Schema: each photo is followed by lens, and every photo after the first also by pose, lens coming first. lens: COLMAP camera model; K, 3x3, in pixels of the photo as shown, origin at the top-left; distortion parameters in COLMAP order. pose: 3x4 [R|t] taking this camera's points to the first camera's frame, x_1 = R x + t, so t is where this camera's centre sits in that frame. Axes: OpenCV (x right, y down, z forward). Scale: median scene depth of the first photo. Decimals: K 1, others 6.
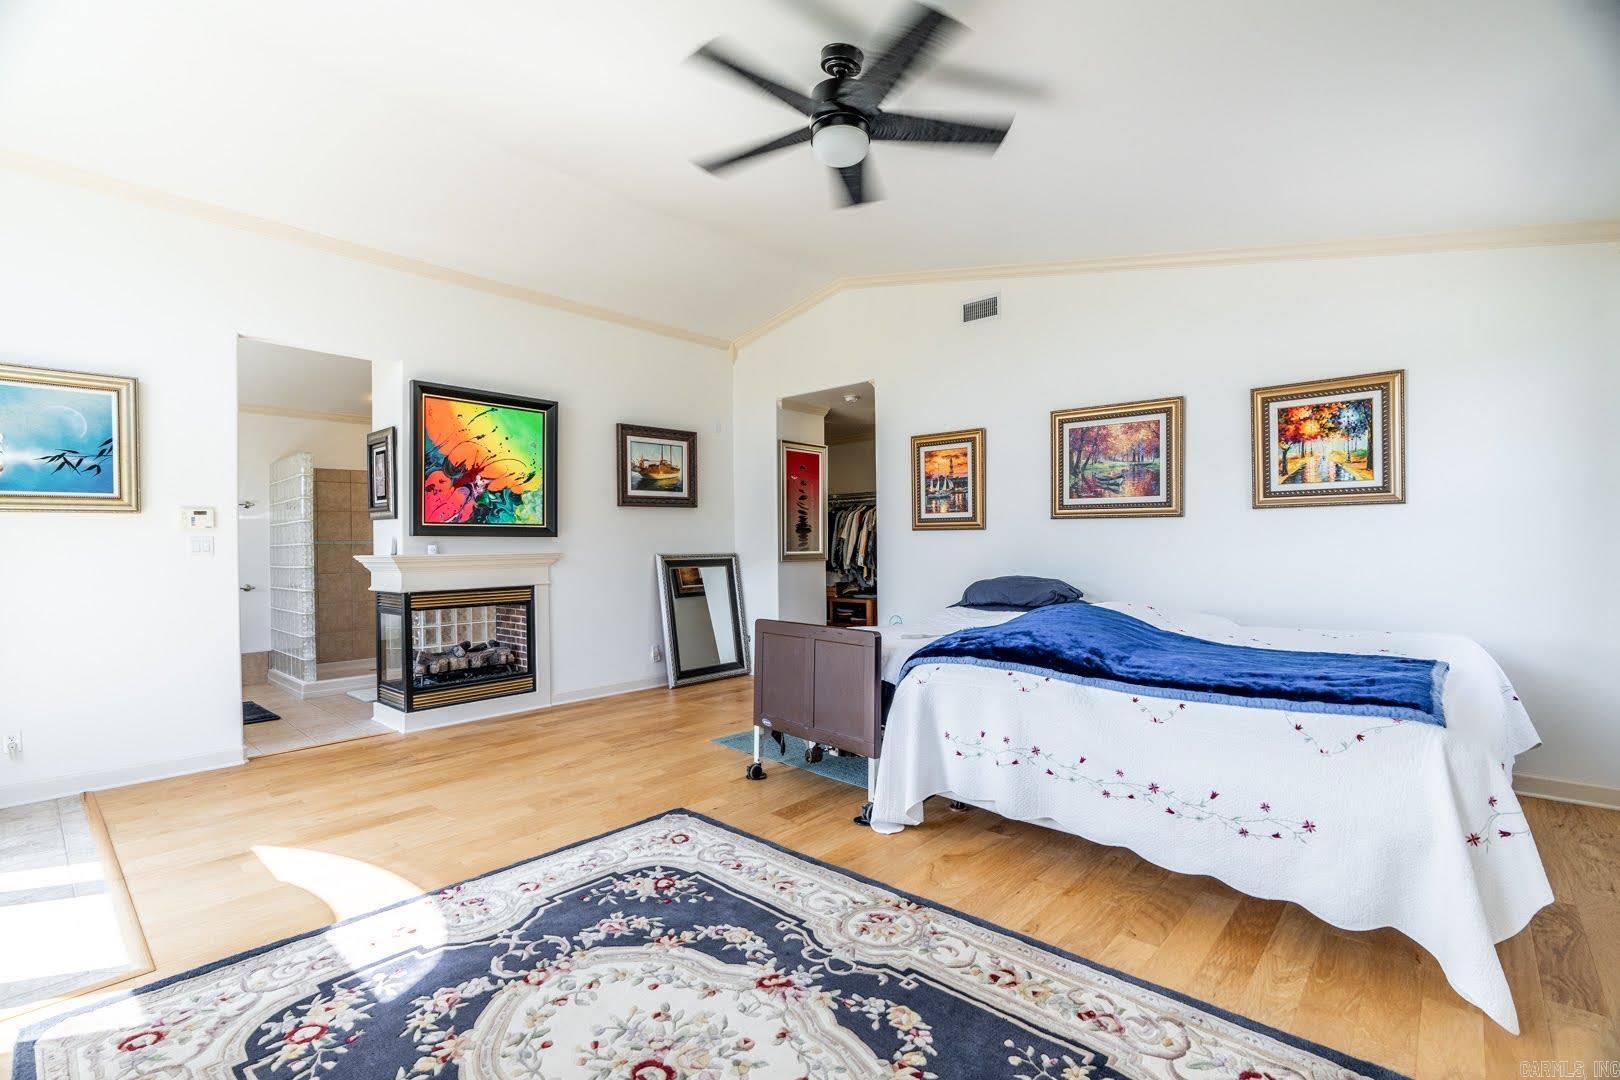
lens RADIAL K [[733.8, 0, 805.1], [0, 733.8, 544.9], [0, 0, 1]] dist [0.001667, -0.000124]
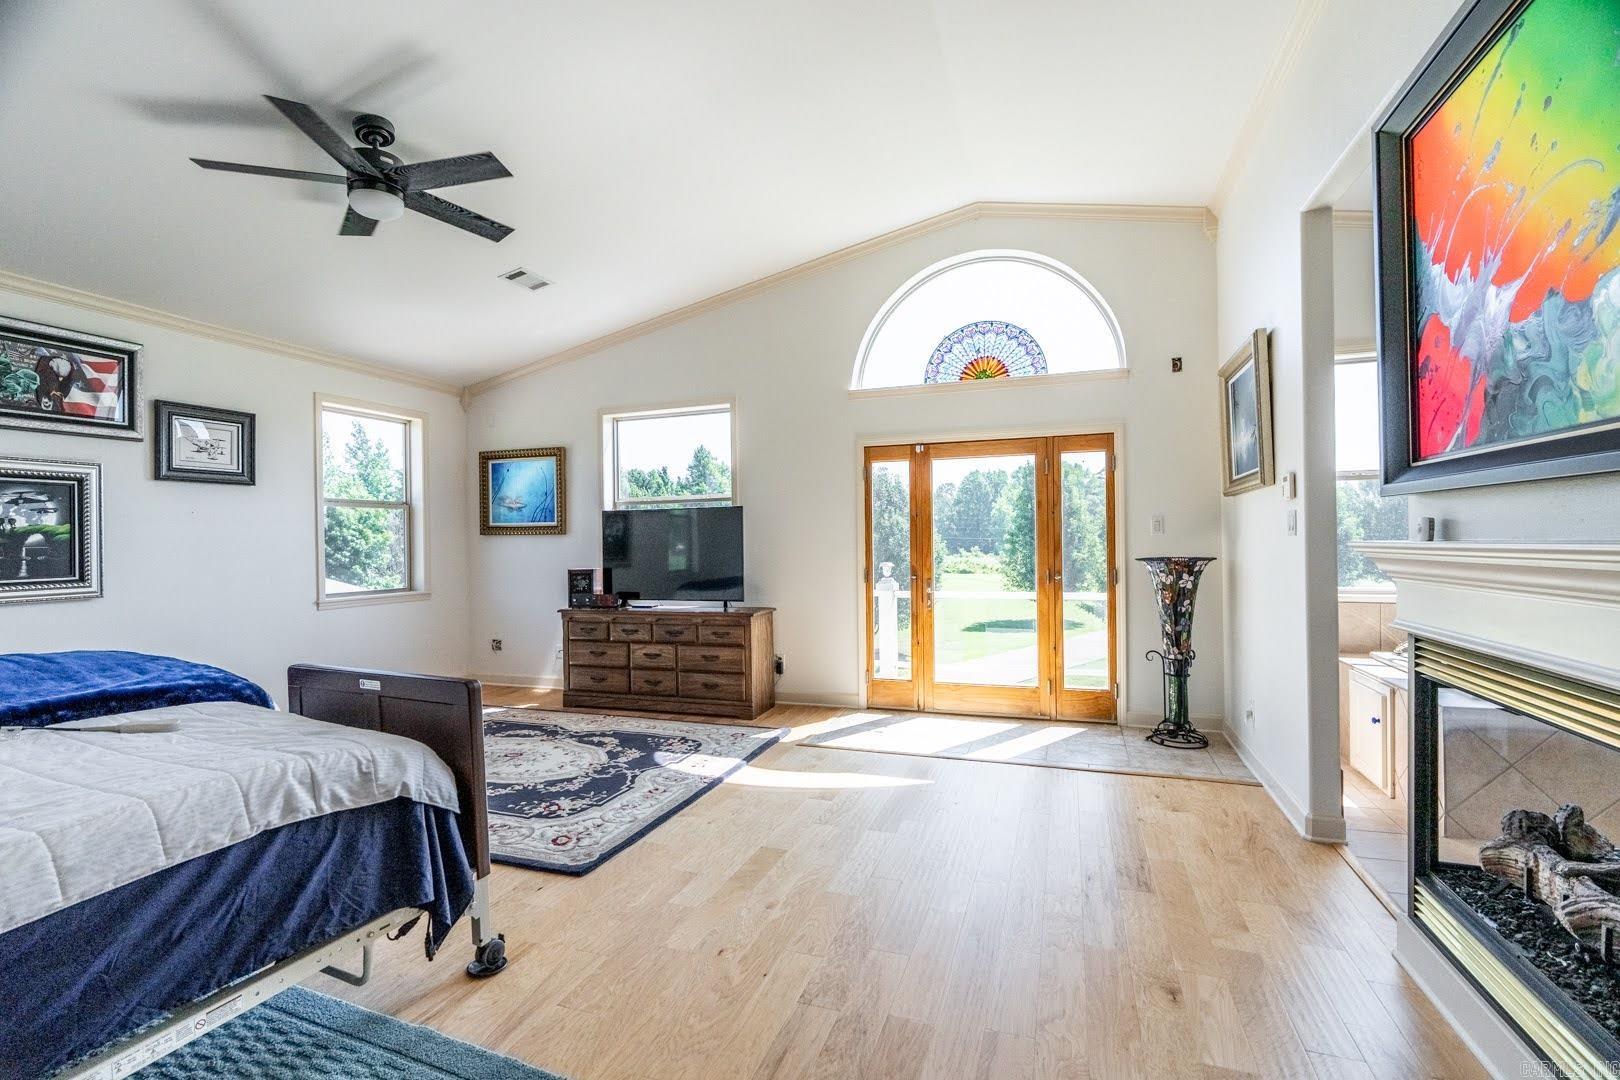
lens RADIAL K [[730.0, 0, 810.0], [0, 730.0, 540.0], [0, 0, 1]] dist [-0.001880, -0.000273]
pose [[-0.923193, 0.026978, -0.383388, -0.149473], [0.027321, 0.999616, 0.004551, 0.002591], [0.383364, -0.006273, -0.923576, 2.667907]]
